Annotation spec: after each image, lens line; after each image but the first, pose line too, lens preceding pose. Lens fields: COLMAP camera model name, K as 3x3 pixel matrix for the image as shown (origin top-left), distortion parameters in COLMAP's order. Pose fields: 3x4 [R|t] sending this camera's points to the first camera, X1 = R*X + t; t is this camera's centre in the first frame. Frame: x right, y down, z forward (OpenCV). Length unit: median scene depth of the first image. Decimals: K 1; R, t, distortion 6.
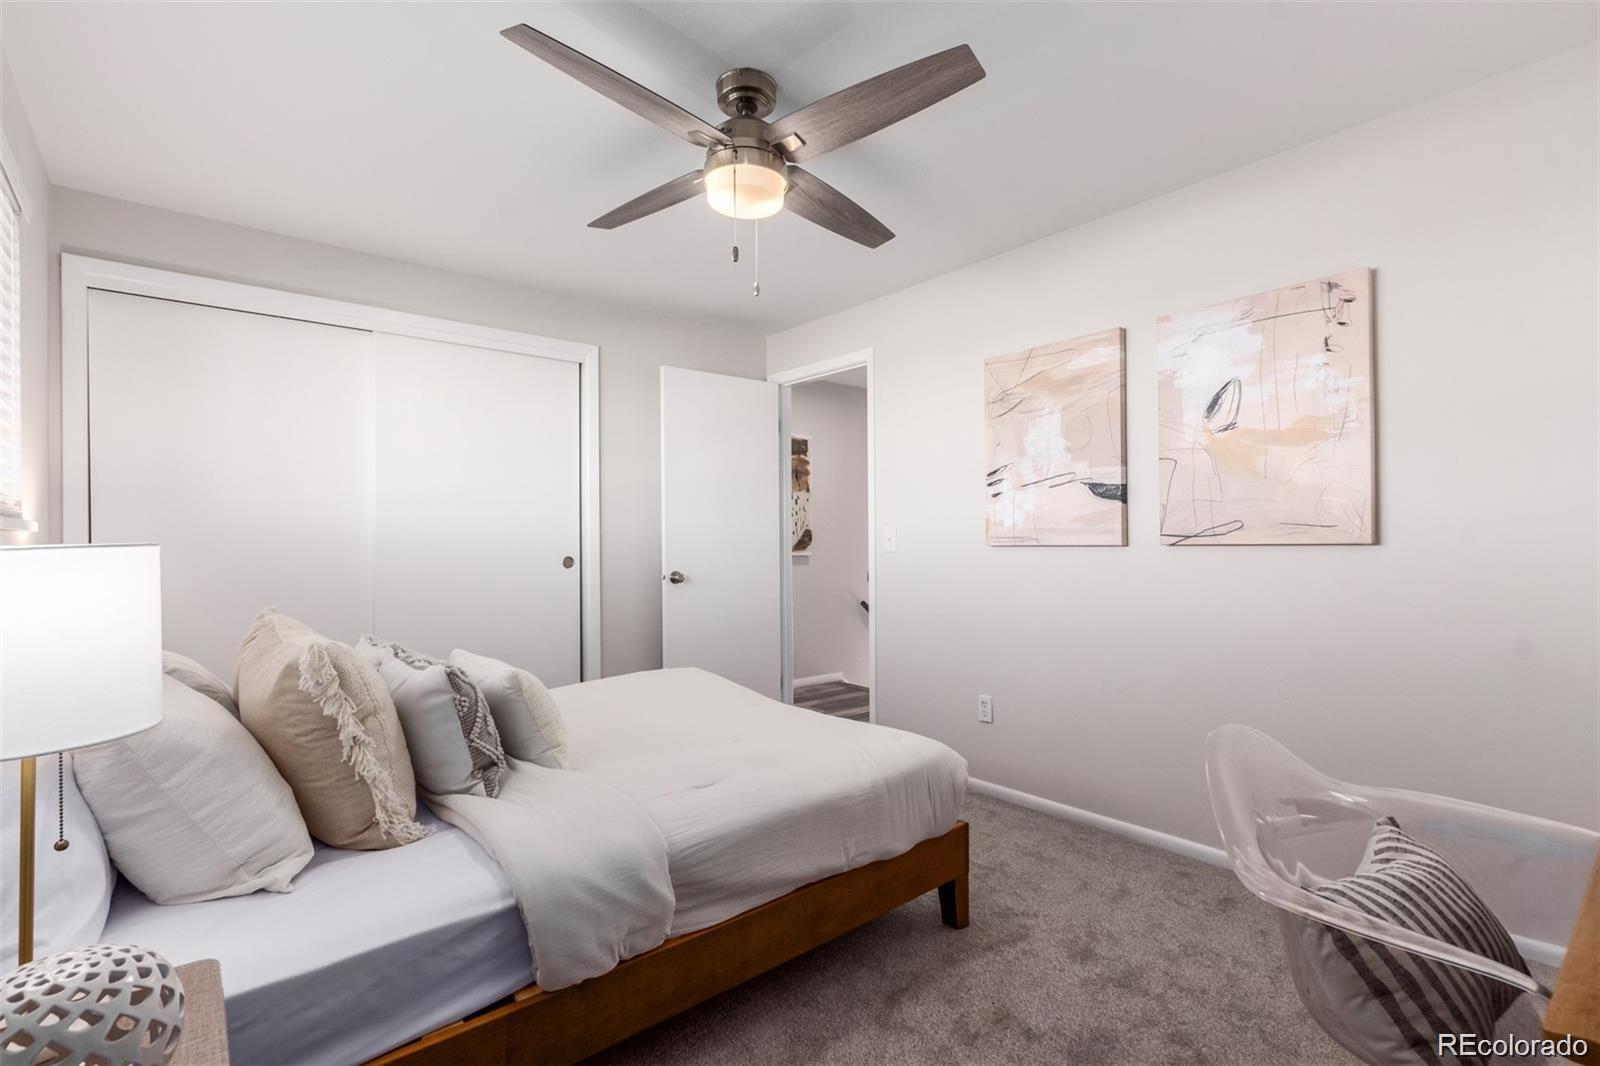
lens RADIAL K [[736.2, 0, 796.7], [0, 736.2, 544.2], [0, 0, 1]] dist [-0.009874, 0.000308]
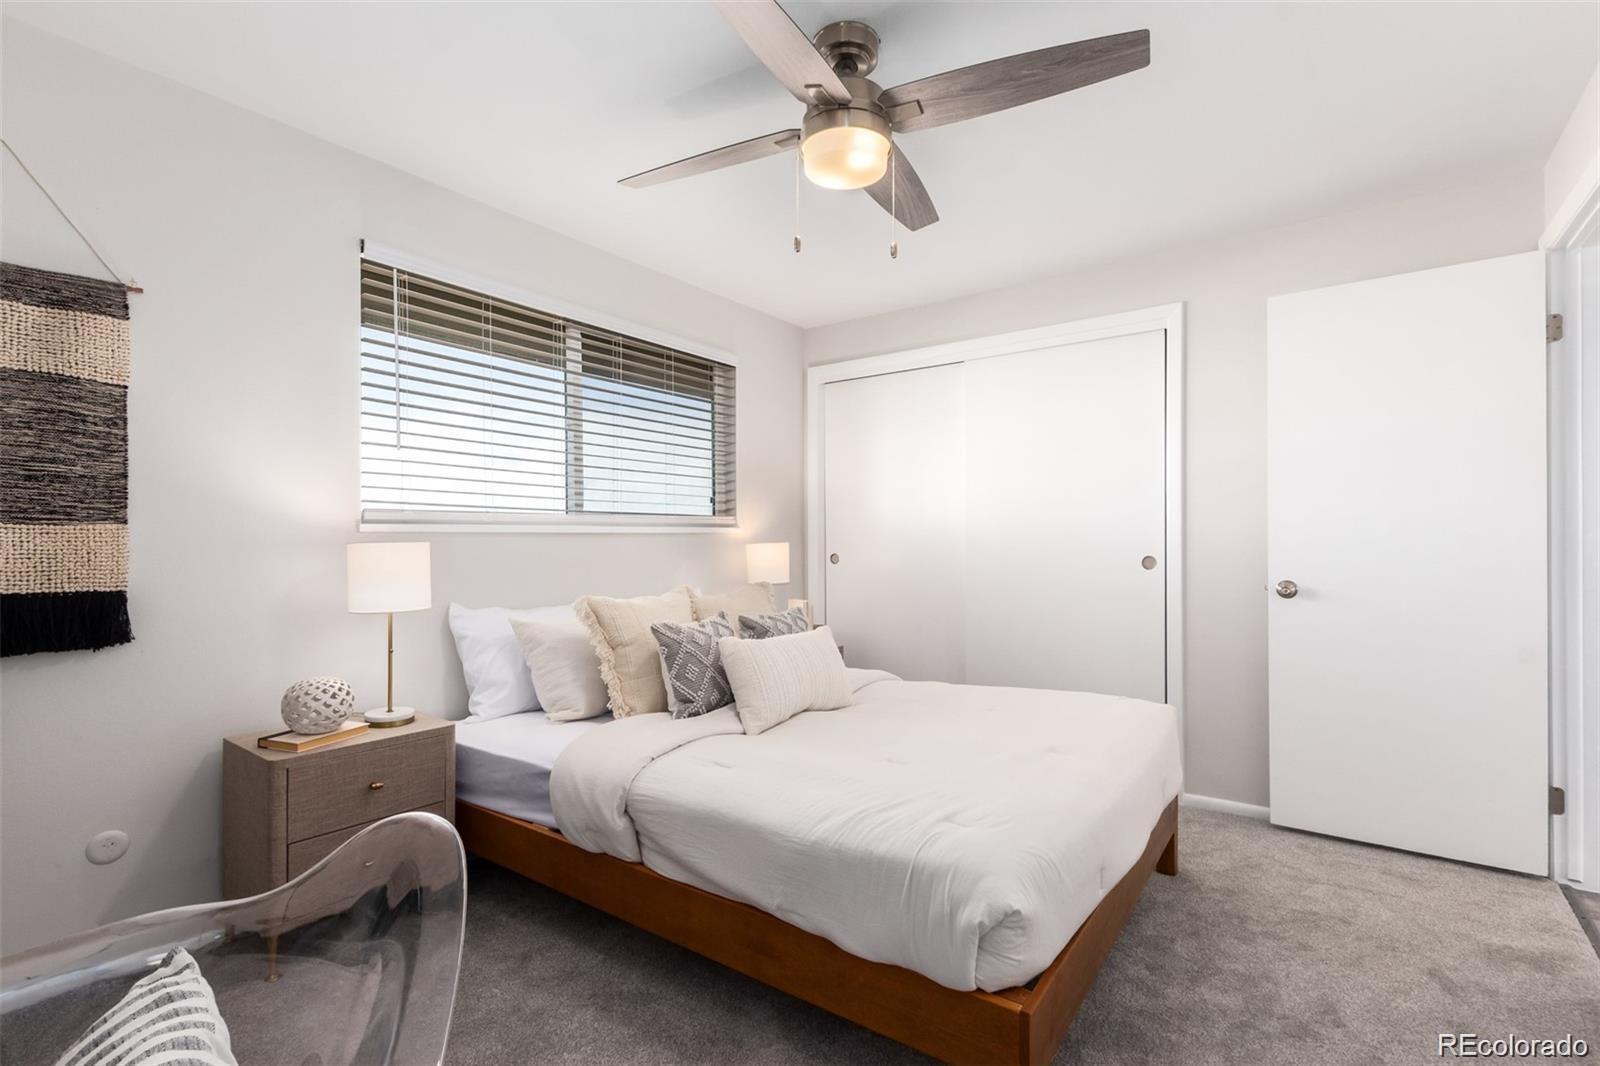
lens RADIAL K [[736.2, 0, 796.7], [0, 736.2, 544.2], [0, 0, 1]] dist [-0.009874, 0.000308]
pose [[0.235768, 0.005750, -0.971792, 0.712907], [-0.001049, 0.999983, 0.005662, -0.002725], [0.971809, -0.000316, 0.235770, 0.636583]]
